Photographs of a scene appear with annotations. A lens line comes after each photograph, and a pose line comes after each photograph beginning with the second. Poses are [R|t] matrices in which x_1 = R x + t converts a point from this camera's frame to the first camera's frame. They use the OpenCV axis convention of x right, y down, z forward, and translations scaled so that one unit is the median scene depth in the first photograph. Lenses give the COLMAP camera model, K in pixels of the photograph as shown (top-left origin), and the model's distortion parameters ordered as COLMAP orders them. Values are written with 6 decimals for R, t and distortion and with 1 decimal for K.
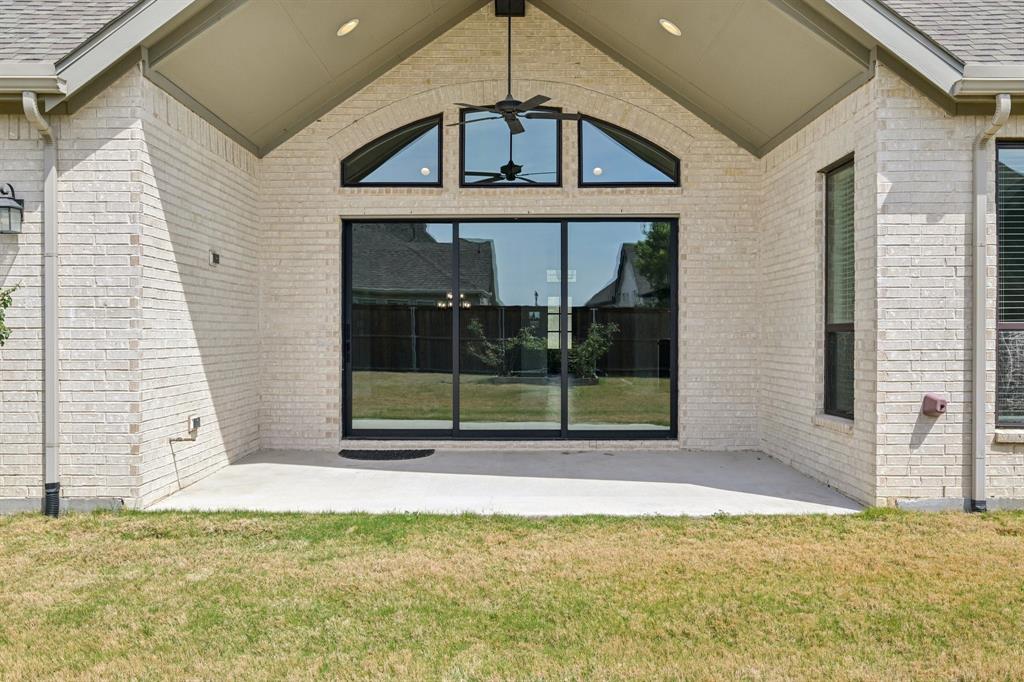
lens RADIAL K [[900.9, 0, 512.3], [0, 900.9, 341.3], [0, 0, 1]] dist [-0.005585, -0.001663]
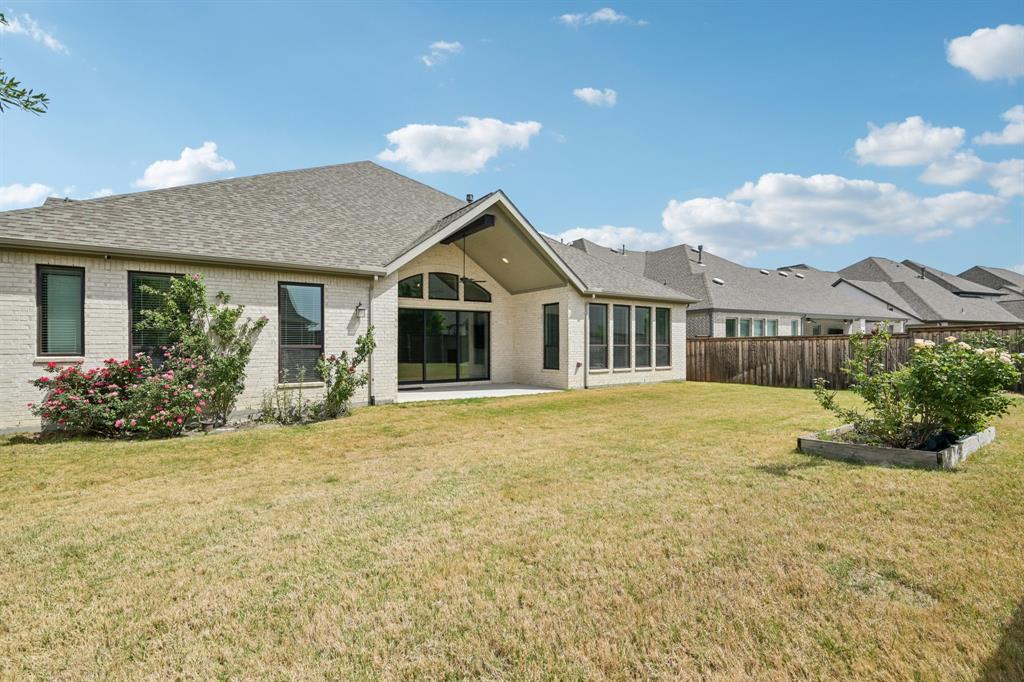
lens RADIAL K [[473.0, 0, 513.8], [0, 473.0, 342.0], [0, 0, 1]] dist [0.005231, -0.000162]
pose [[0.819021, 0.002337, 0.573759, -1.055004], [0.005569, 0.999912, -0.012022, -0.010277], [-0.573737, 0.013041, 0.818936, -0.649617]]
